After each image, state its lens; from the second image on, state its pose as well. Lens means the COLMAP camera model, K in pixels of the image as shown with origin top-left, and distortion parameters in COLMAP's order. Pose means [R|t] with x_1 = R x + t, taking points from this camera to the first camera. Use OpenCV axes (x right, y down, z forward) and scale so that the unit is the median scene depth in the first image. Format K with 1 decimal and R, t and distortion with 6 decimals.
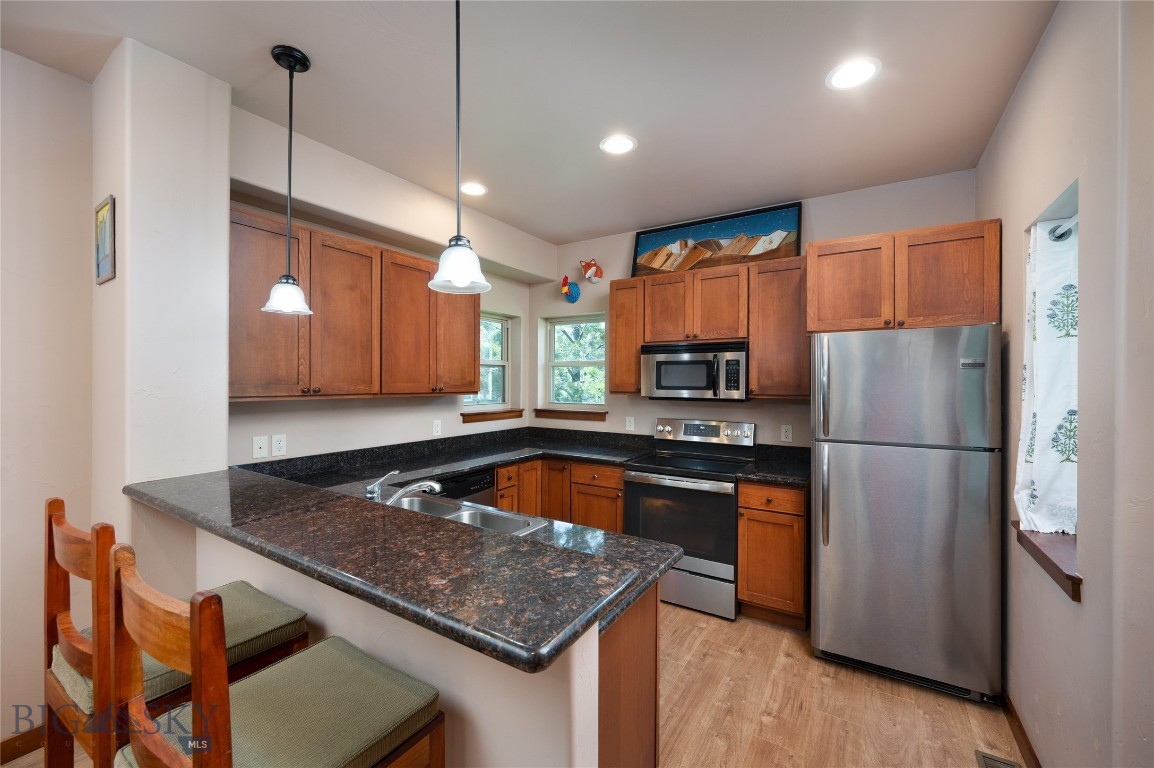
lens RADIAL K [[458.0, 0, 575.9], [0, 458.0, 382.3], [0, 0, 1]] dist [-0.000767, -0.000159]
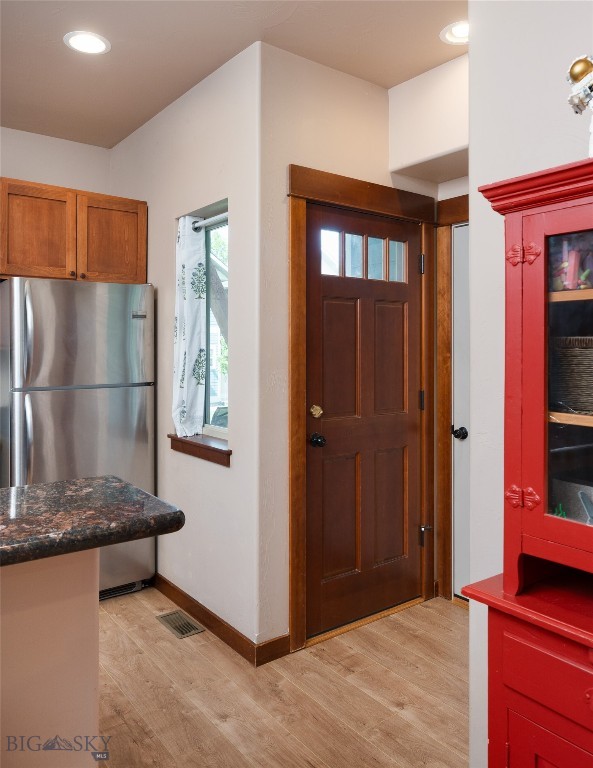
lens RADIAL K [[592.9, 0, 293.8], [0, 592.9, 340.1], [0, 0, 1]] dist [-0.006159, -0.001541]
pose [[0.348991, 0.008631, 0.937086, -0.318557], [0.002449, 0.999946, -0.010122, 0.028487], [-0.937123, 0.005827, 0.348951, 0.033465]]
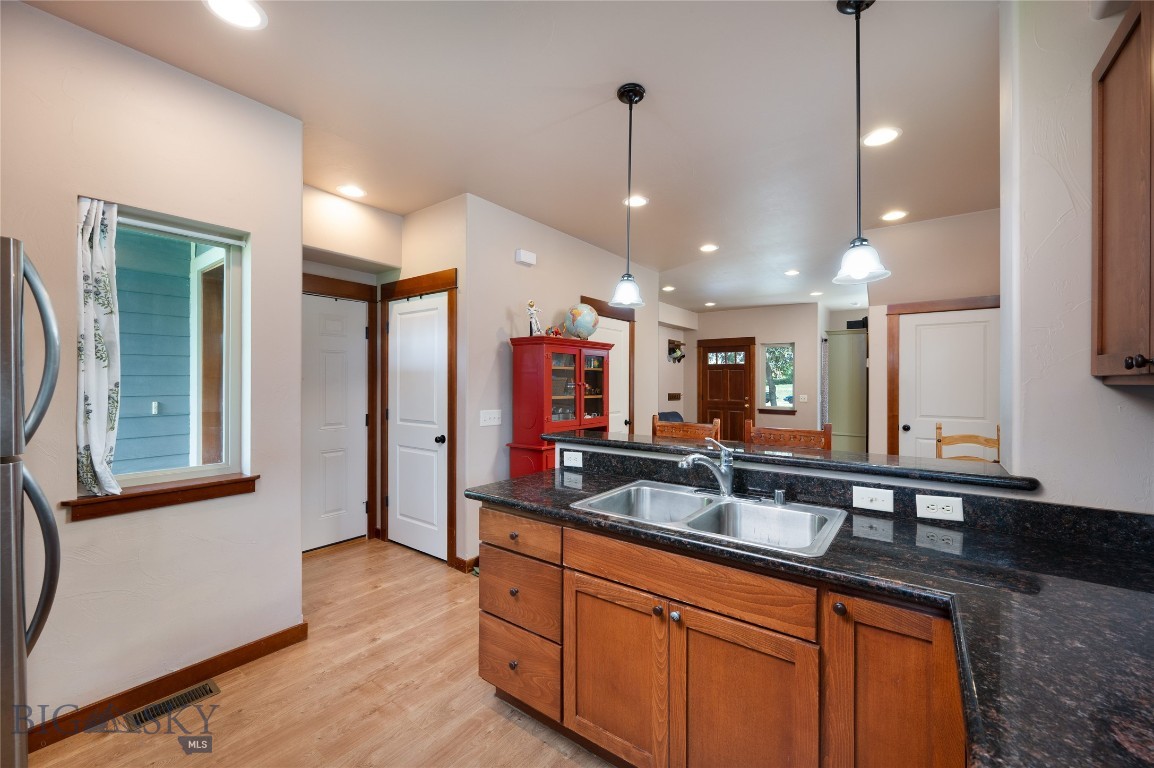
lens RADIAL K [[458.0, 0, 575.9], [0, 458.0, 382.3], [0, 0, 1]] dist [-0.000767, -0.000159]
pose [[-0.996936, -0.008529, 0.077754, -0.080592], [-0.008227, 0.999957, 0.004205, 0.028819], [-0.077787, 0.003552, -0.996964, 1.102173]]
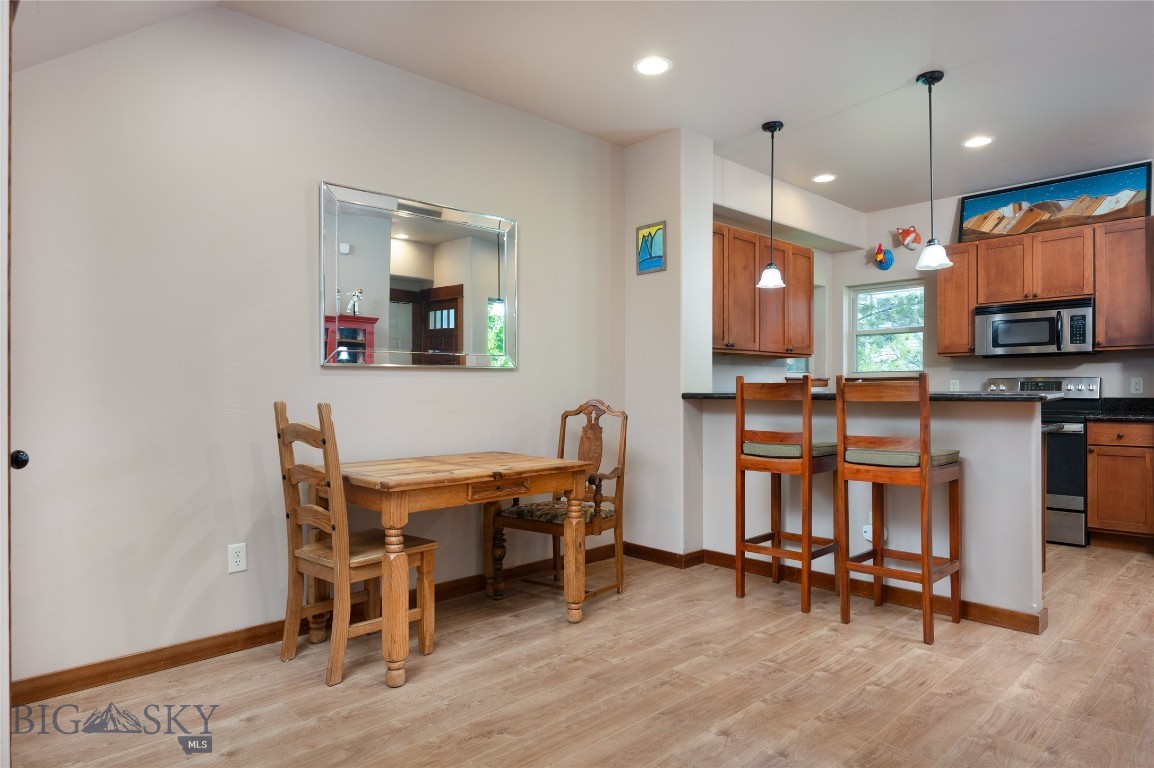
lens RADIAL K [[685.2, 0, 577.3], [0, 685.2, 394.5], [0, 0, 1]] dist [-0.000168, -0.000251]
pose [[0.970349, -0.009583, -0.241517, -0.402445], [0.010910, 0.999932, 0.004158, 0.114455], [0.241460, -0.006670, 0.970388, -0.828195]]
